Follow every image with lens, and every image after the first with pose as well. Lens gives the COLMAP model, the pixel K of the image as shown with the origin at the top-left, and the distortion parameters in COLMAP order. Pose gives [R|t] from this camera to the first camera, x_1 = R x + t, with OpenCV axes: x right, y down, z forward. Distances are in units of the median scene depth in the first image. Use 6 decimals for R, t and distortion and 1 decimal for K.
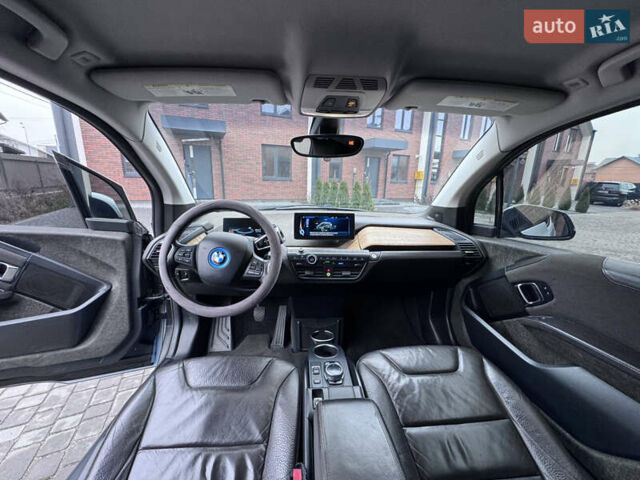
lens RADIAL K [[252.8, 0, 320.0], [0, 252.8, 240.0], [0, 0, 1]] dist [-0.001198, -0.000105]
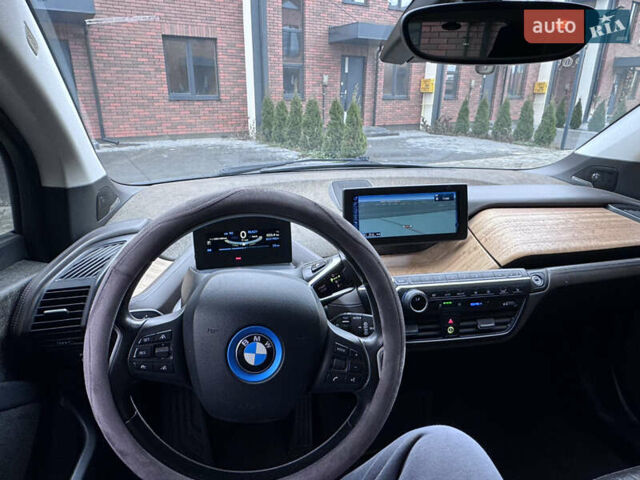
lens RADIAL K [[403.0, 0, 310.4], [0, 403.0, 242.0], [0, 0, 1]] dist [-0.014055, 0.000145]
pose [[0.992613, -0.062690, 0.103868, -0.235246], [0.050285, 0.991737, 0.118018, -0.099501], [-0.110409, -0.111923, 0.987564, 0.274789]]
